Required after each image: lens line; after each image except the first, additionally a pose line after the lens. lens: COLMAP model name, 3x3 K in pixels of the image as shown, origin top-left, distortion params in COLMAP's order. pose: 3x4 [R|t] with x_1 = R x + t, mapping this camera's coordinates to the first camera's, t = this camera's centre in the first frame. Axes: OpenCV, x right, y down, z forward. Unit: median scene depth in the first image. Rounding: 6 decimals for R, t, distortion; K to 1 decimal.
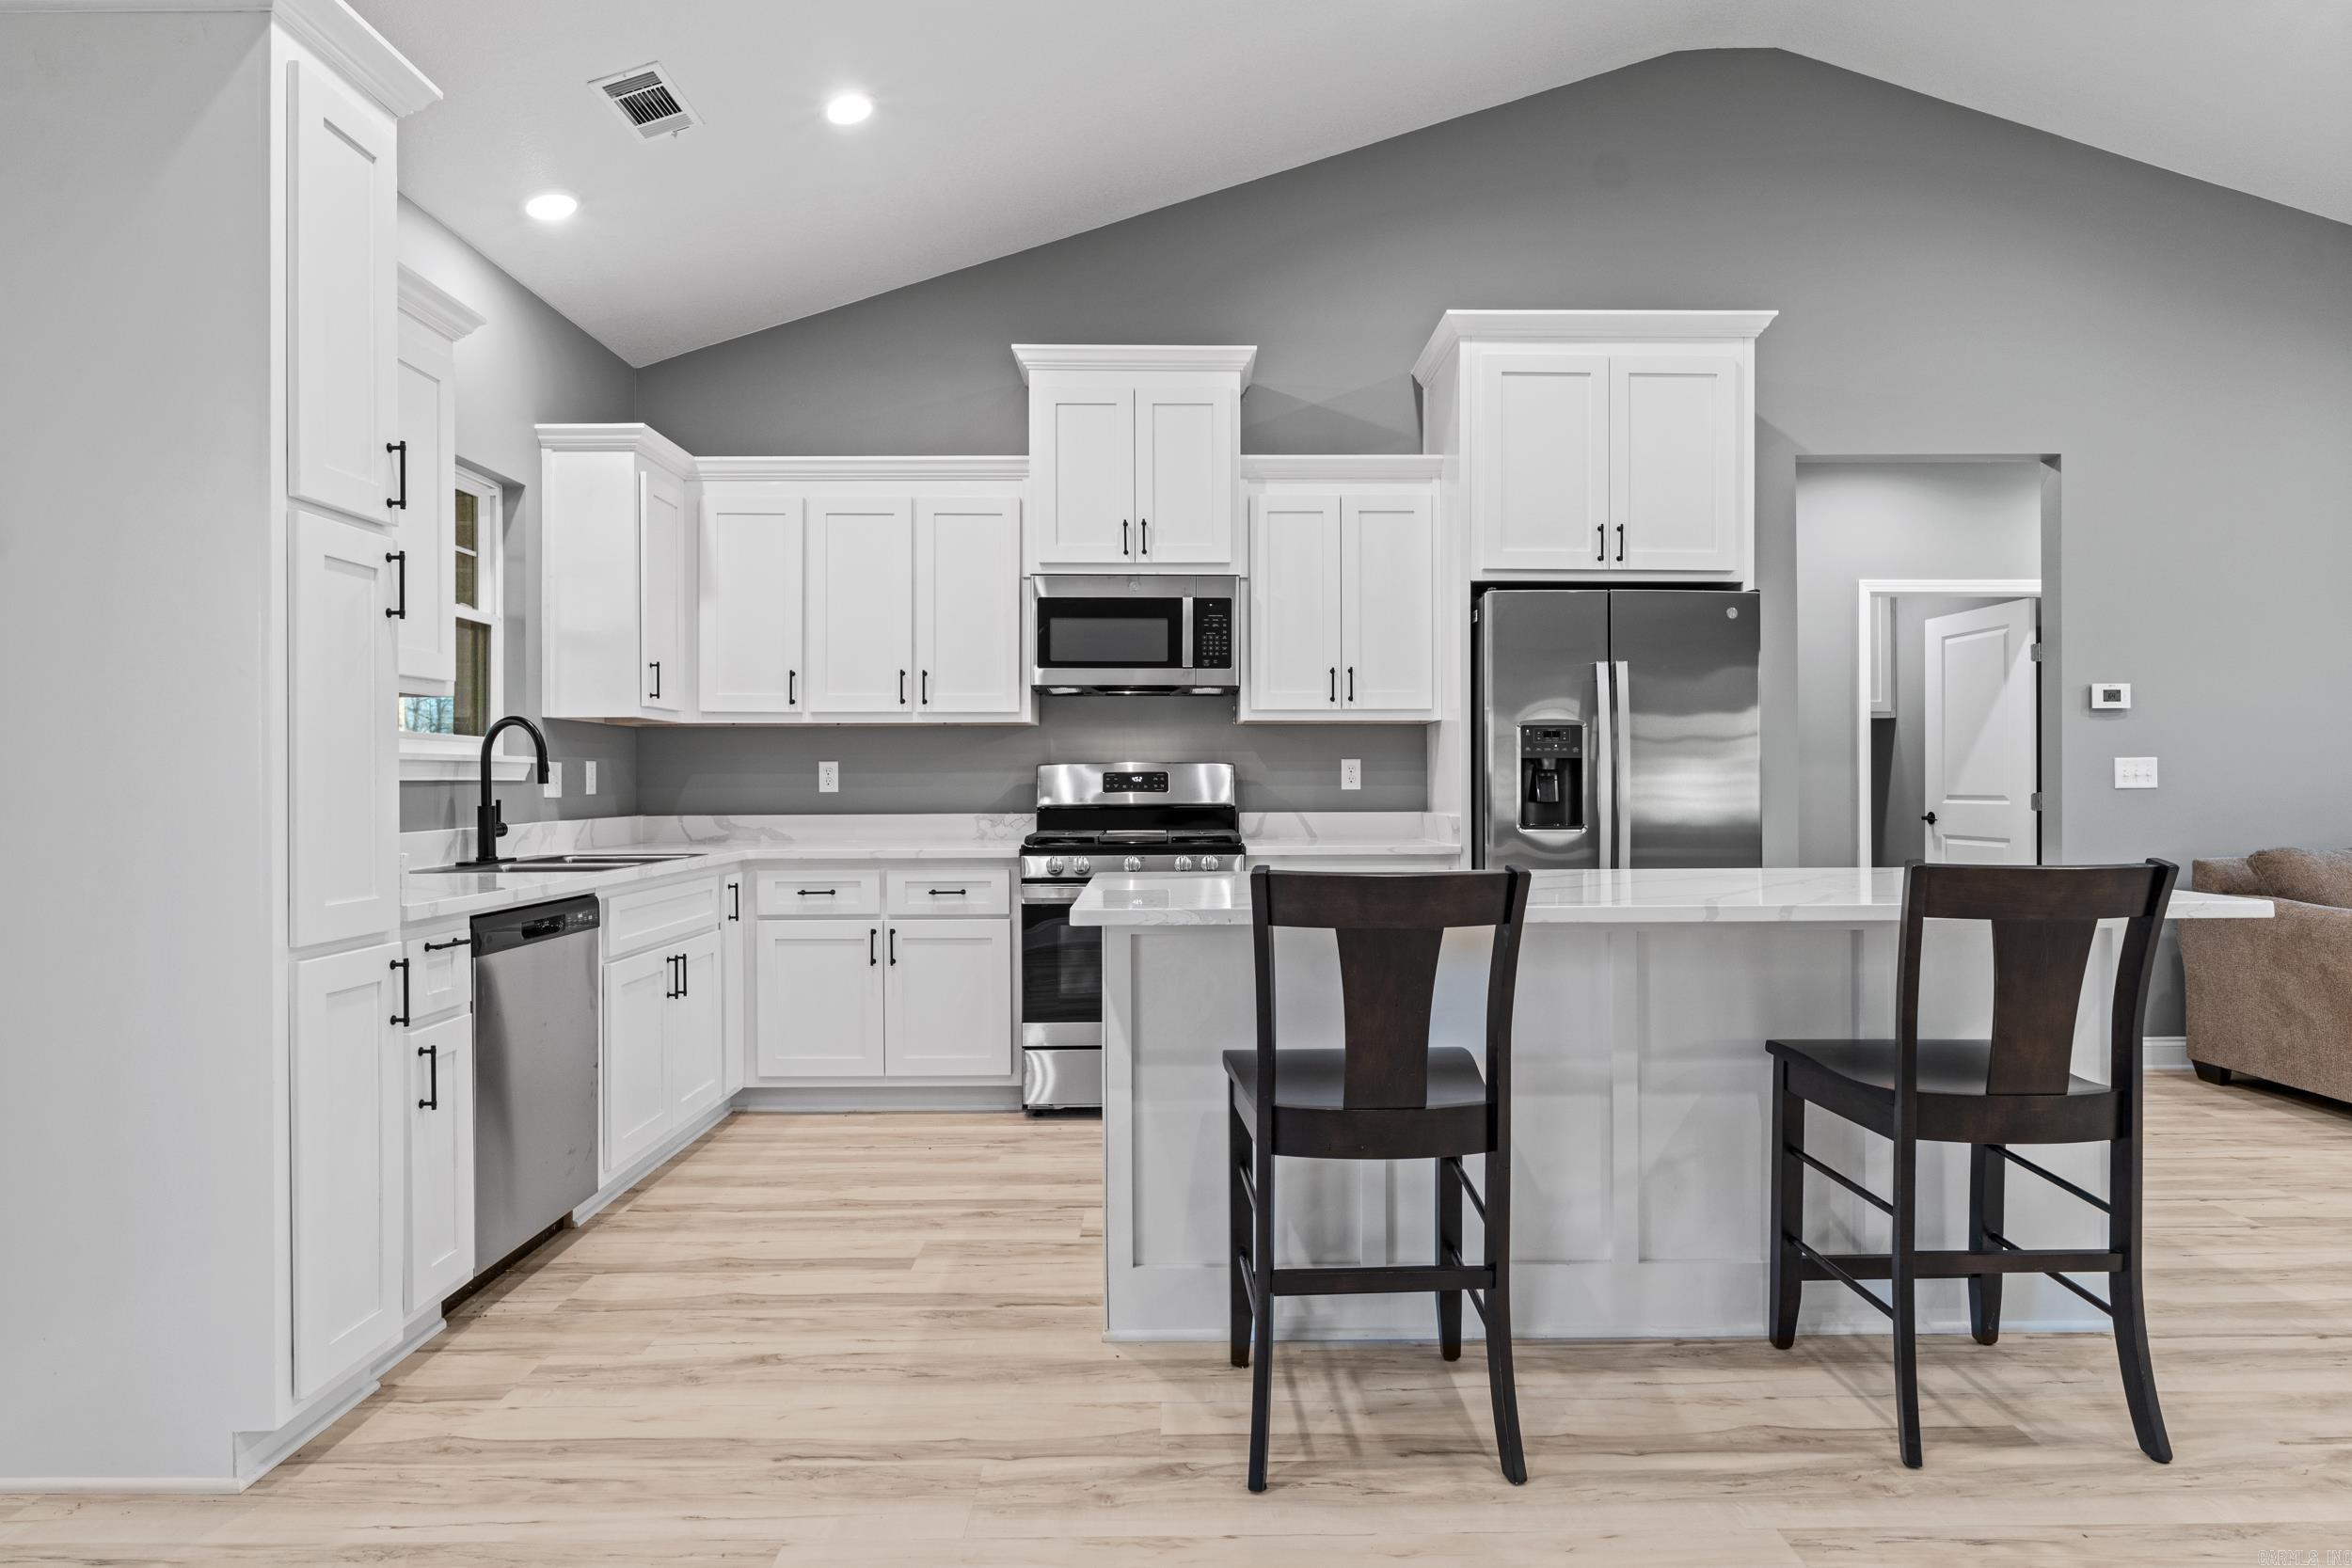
lens RADIAL K [[1342.9, 0, 1180.4], [0, 1342.9, 783.2], [0, 0, 1]] dist [-0.006022, -0.000855]
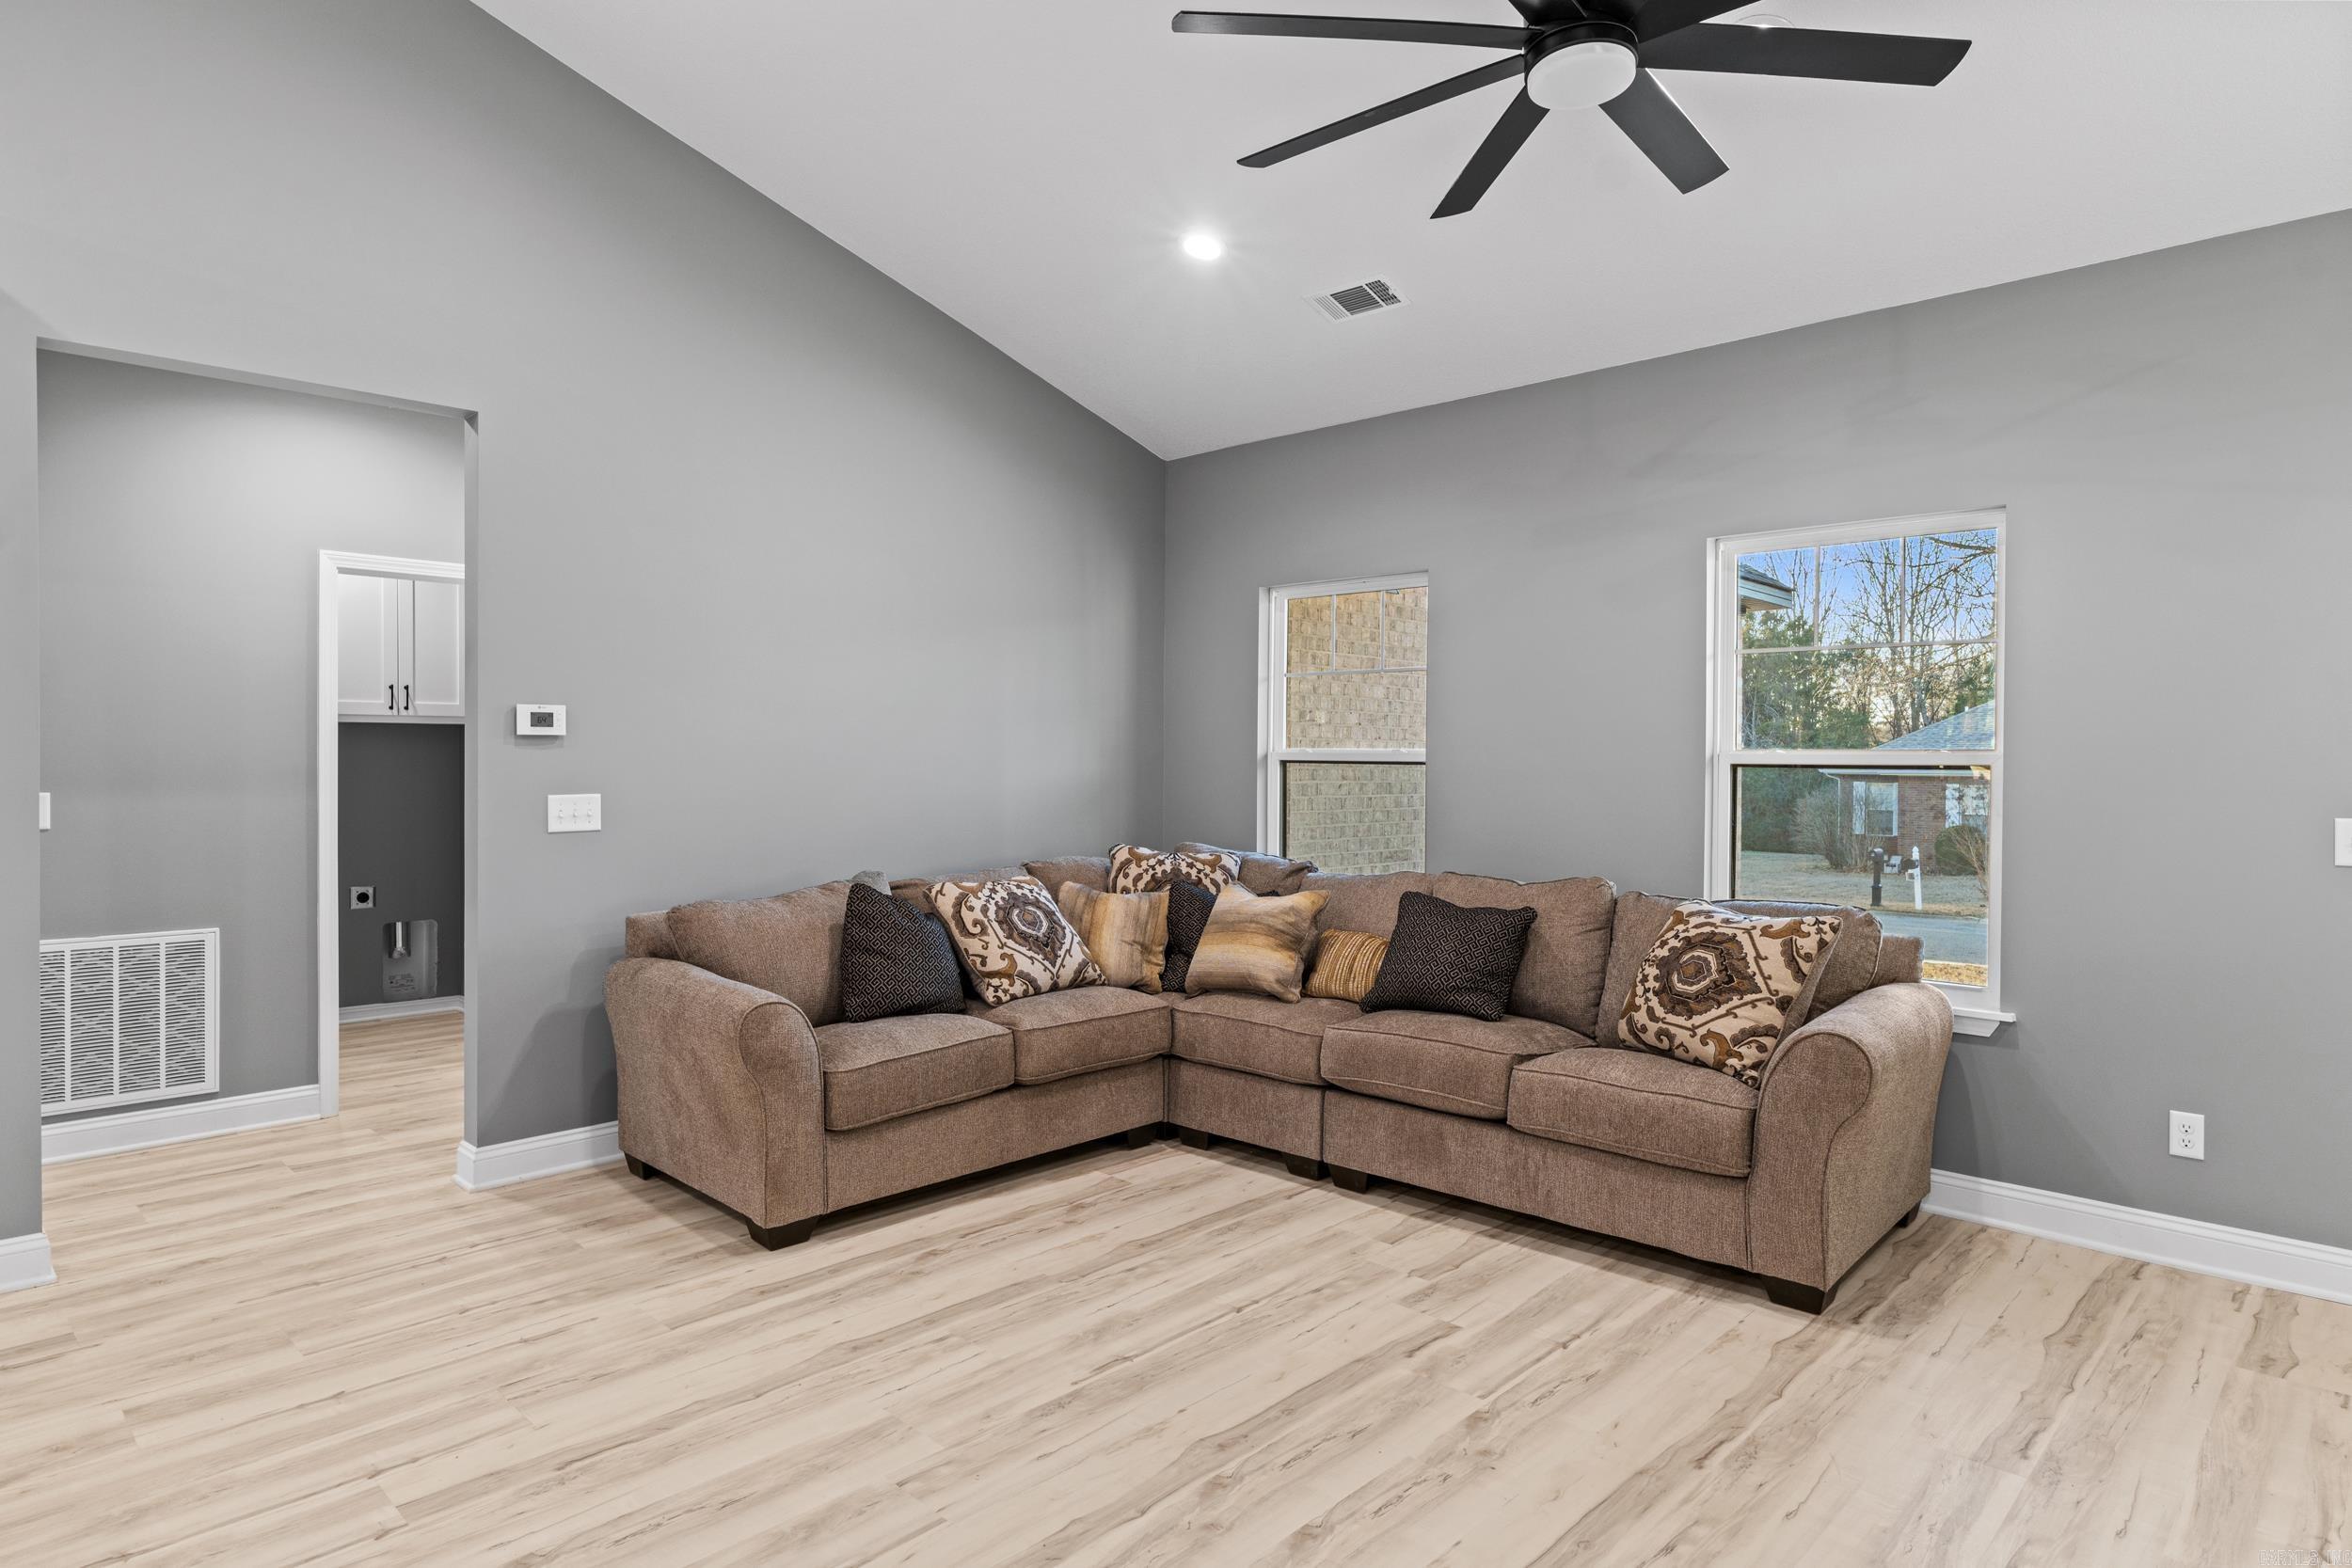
lens RADIAL K [[1303.2, 0, 1182.3], [0, 1303.2, 777.3], [0, 0, 1]] dist [-0.004279, 0.004125]
pose [[0.701483, -0.001905, 0.712683, 0.477564], [-0.005744, 0.999949, 0.008327, -0.046217], [-0.712663, -0.009935, 0.701437, 0.193942]]
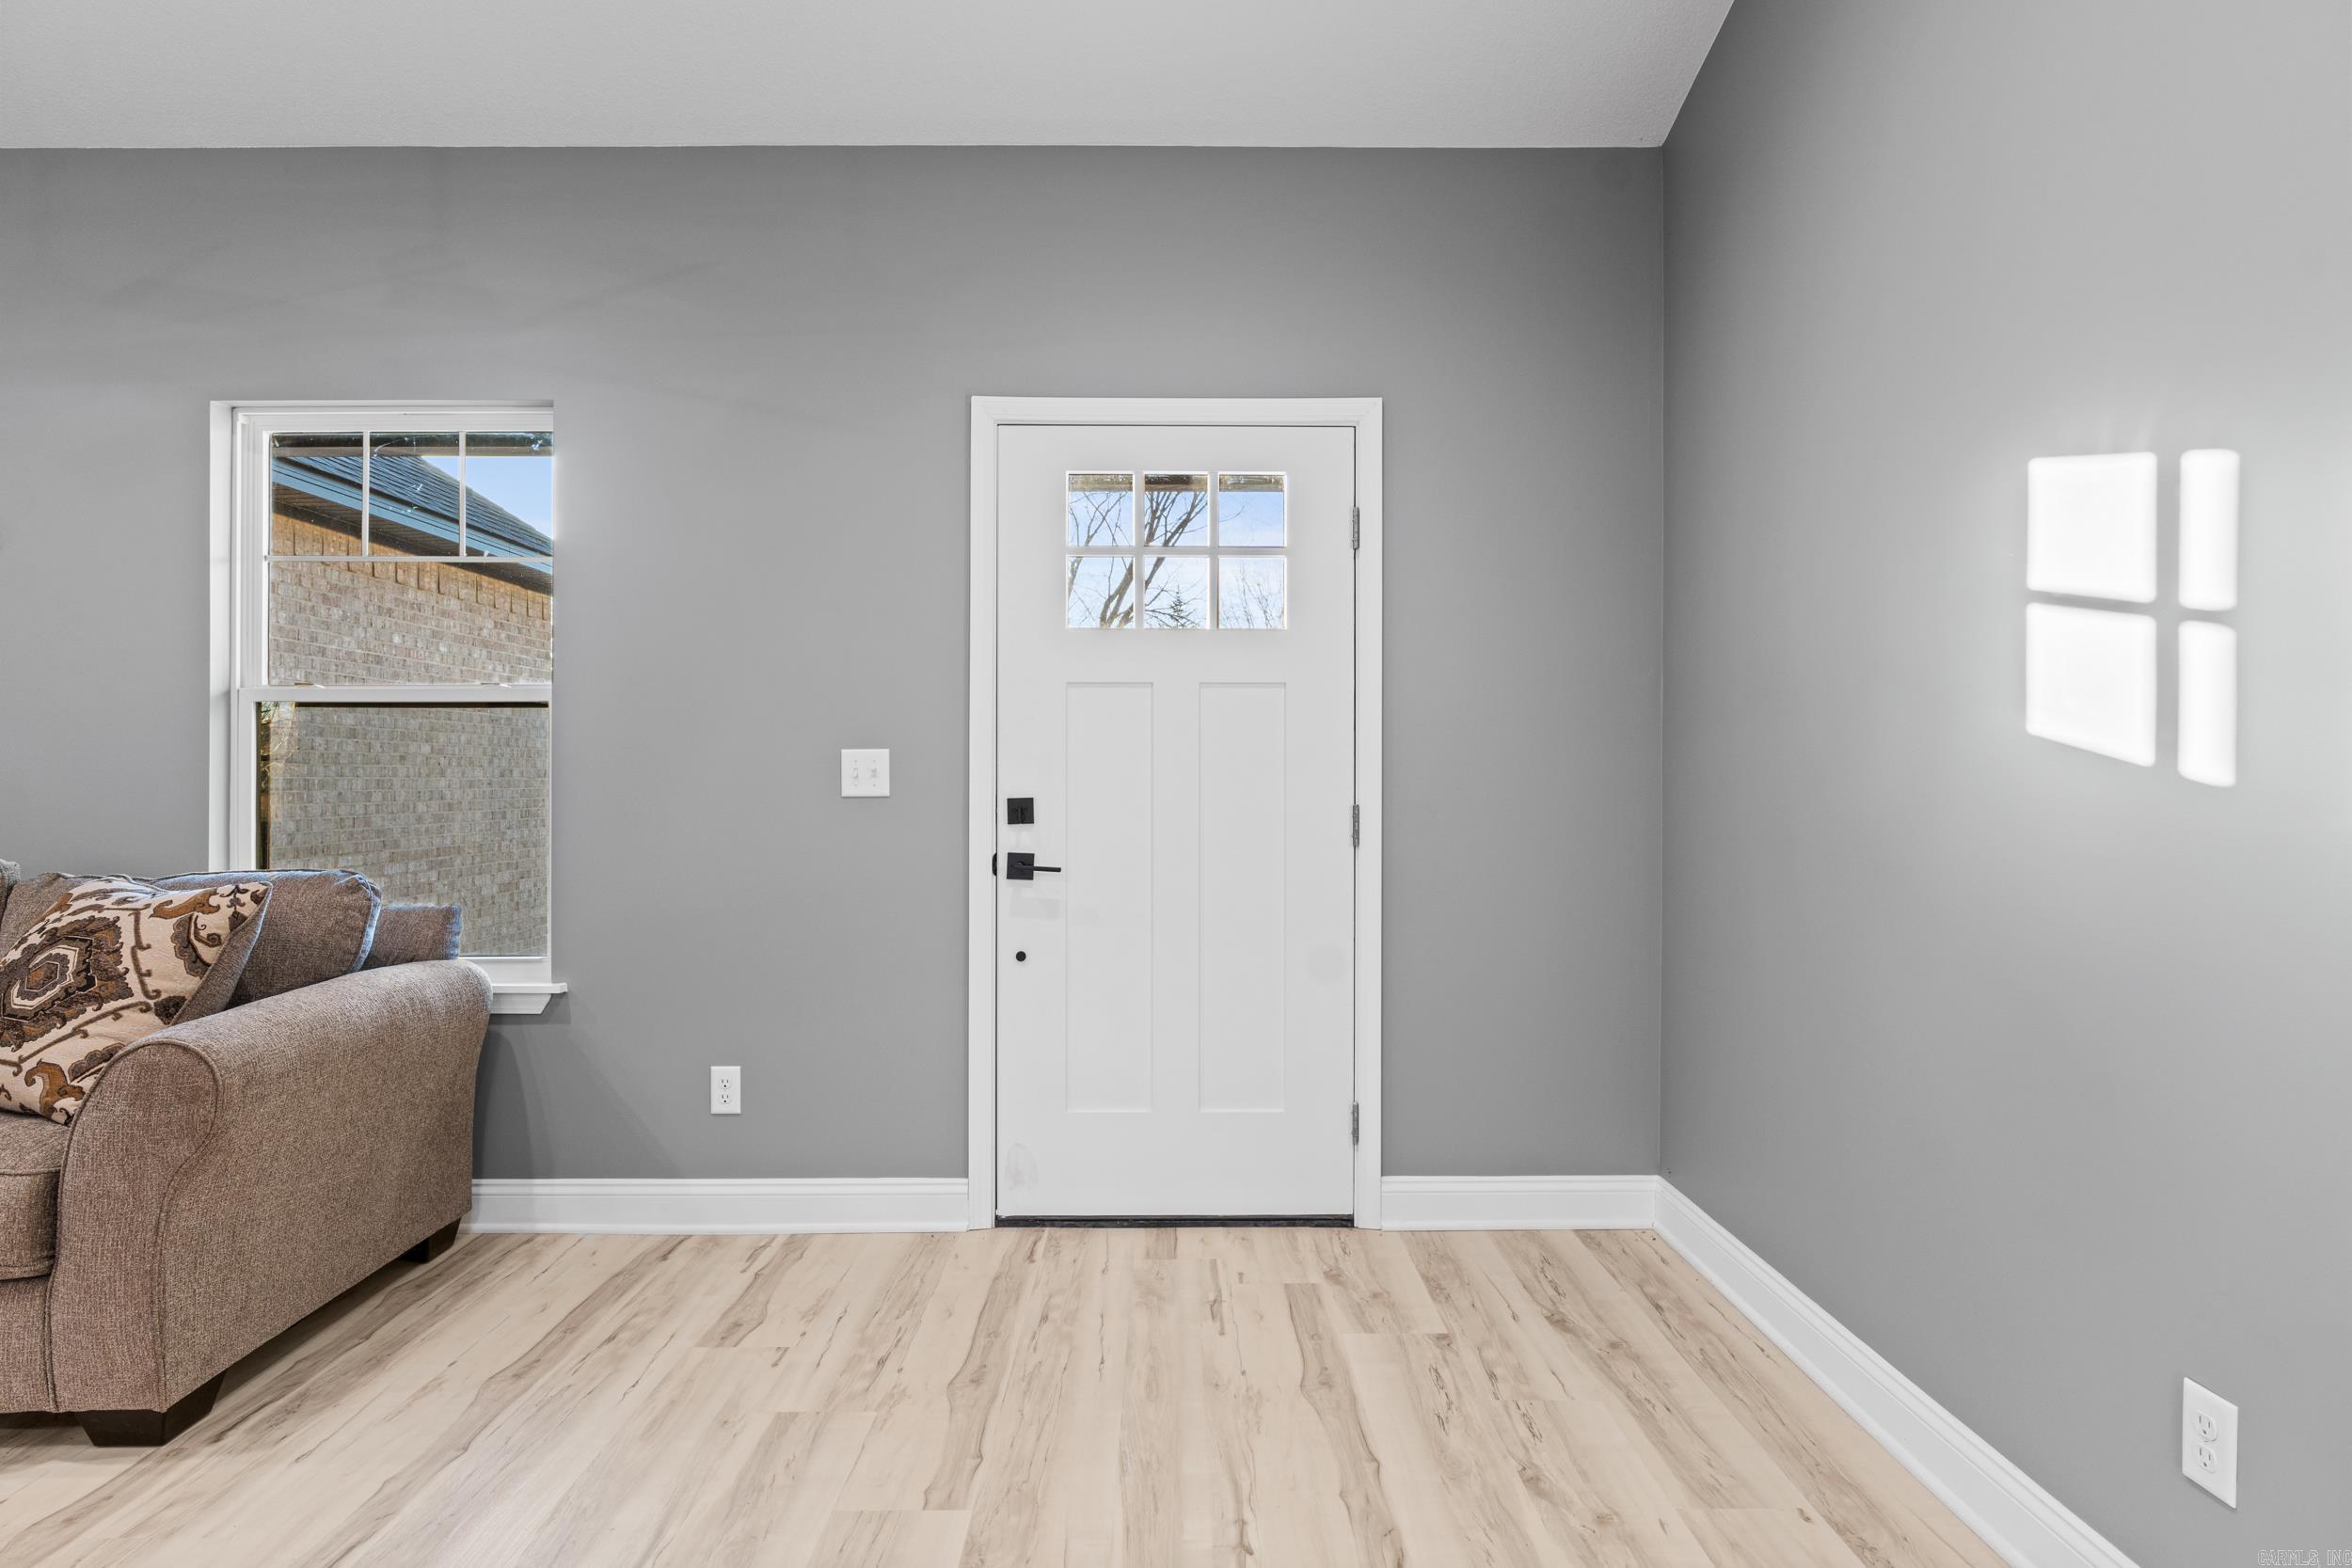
lens RADIAL K [[1303.2, 0, 1174.6], [0, 1303.2, 768.1], [0, 0, 1]] dist [-0.004279, 0.004125]
pose [[0.011181, 0.000414, 0.999937, 0.732940], [0.000845, 1.000000, -0.000424, -0.008419], [-0.999937, 0.000849, 0.011181, 0.044844]]
